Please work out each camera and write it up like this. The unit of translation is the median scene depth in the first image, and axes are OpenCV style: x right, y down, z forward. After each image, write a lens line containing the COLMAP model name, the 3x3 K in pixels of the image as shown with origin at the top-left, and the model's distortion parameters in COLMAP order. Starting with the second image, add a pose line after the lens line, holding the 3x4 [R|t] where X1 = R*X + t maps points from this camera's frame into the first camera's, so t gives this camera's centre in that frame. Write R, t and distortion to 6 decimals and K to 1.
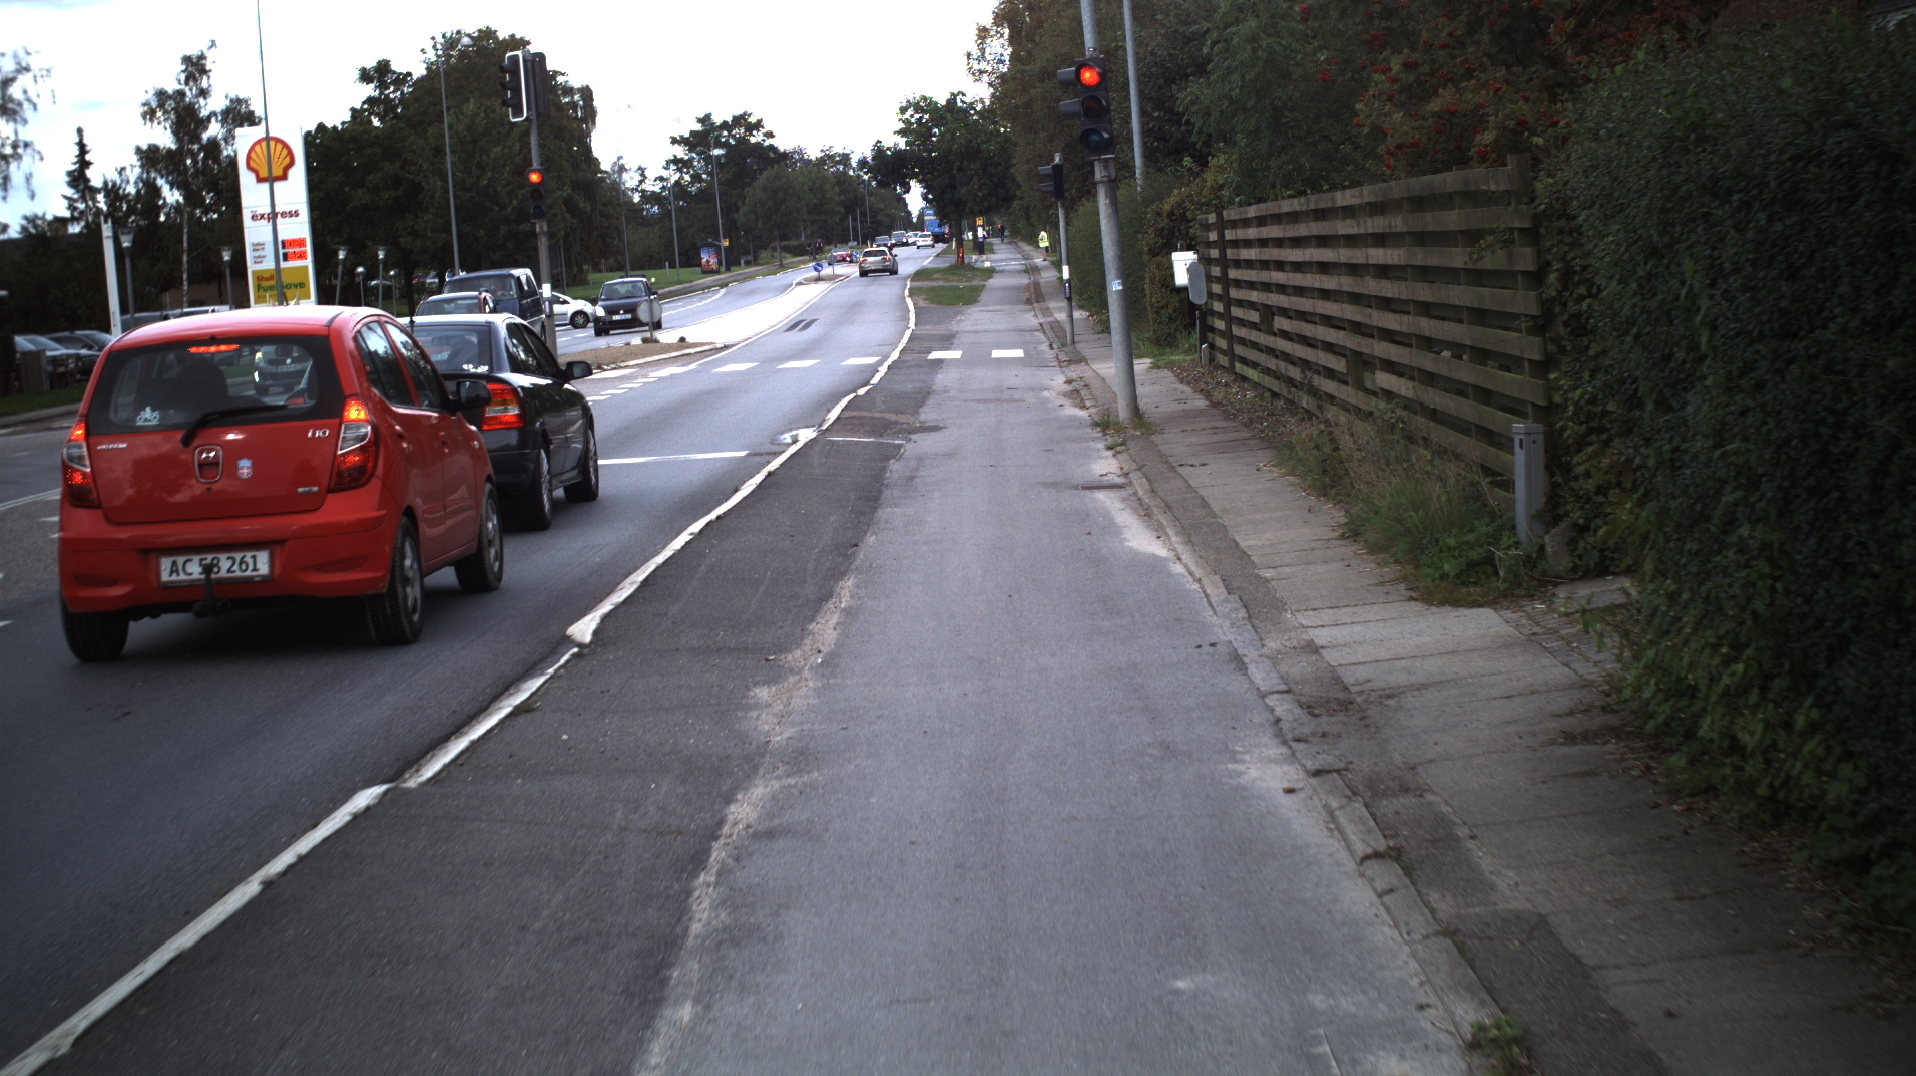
lens RADIAL K [[3300.7, 0, 958.0], [0, 3300.7, 538.0], [0, 0, 1]] dist [-0.280092, 0.257991]
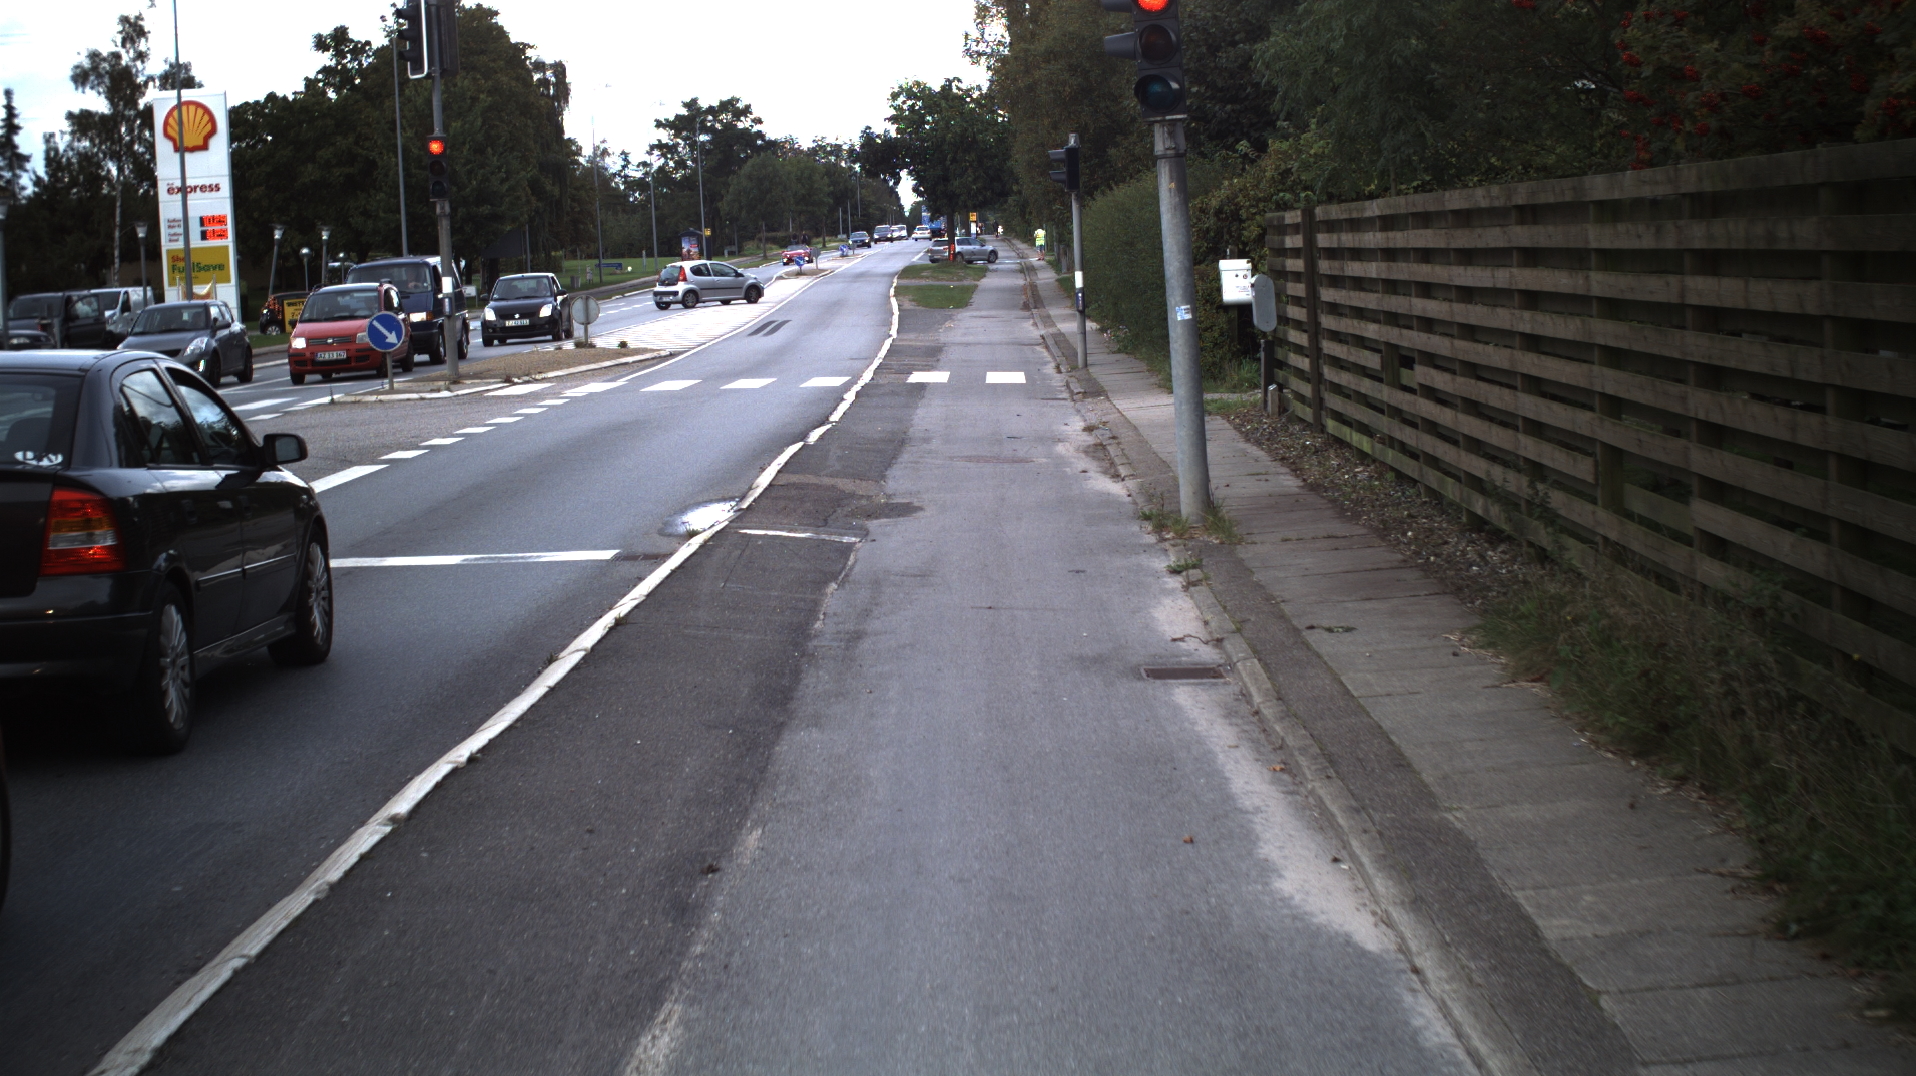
lens RADIAL K [[3300.7, 0, 958.0], [0, 3300.7, 538.0], [0, 0, 1]] dist [-0.280092, 0.257991]
pose [[0.999633, 0.026654, 0.004788, 0.000245], [-0.026661, 0.999644, 0.001263, -0.009329], [-0.004752, -0.001390, 0.999988, 0.101340]]
